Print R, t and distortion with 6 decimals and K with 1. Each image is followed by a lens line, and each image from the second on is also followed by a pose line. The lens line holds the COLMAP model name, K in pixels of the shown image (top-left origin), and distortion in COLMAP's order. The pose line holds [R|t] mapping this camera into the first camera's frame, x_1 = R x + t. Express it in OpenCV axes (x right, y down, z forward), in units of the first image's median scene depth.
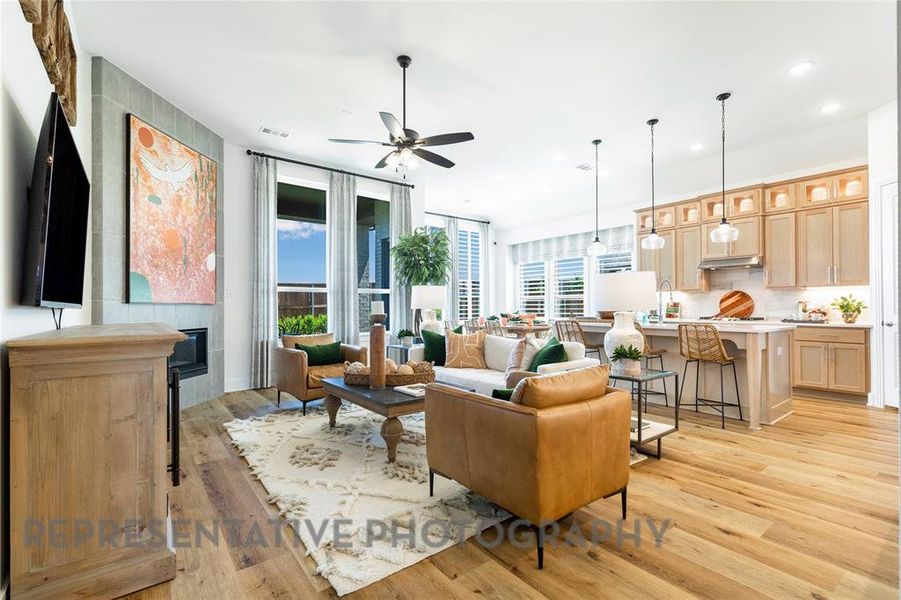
lens RADIAL K [[419.1, 0, 439.7], [0, 419.1, 302.6], [0, 0, 1]] dist [-0.005773, 0.001245]
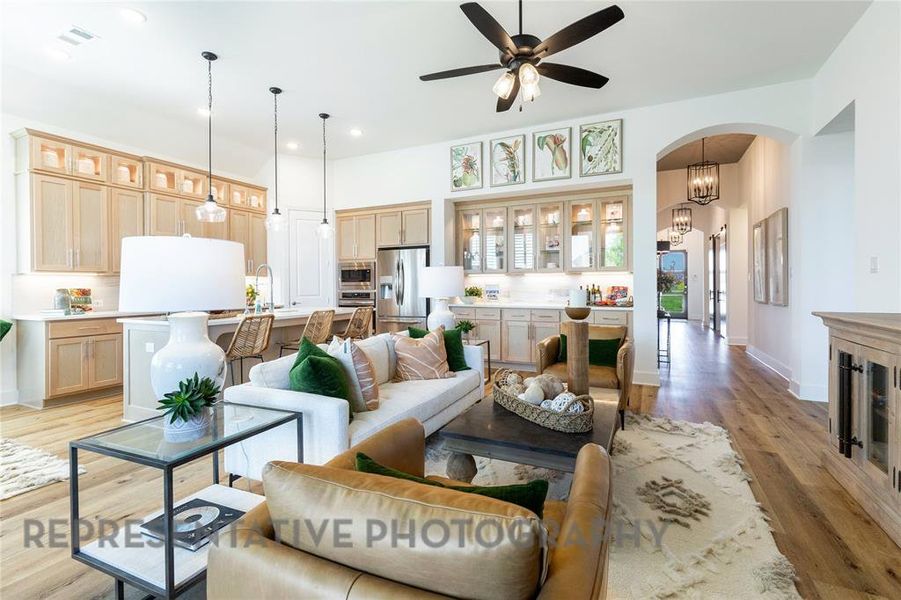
lens RADIAL K [[419.1, 0, 447.5], [0, 419.1, 283.6], [0, 0, 1]] dist [-0.005773, 0.001245]
pose [[-0.480426, 0.005568, 0.877018, -0.418495], [-0.007711, 0.999914, -0.010573, -0.006842], [-0.877002, -0.011842, -0.480342, 0.942589]]
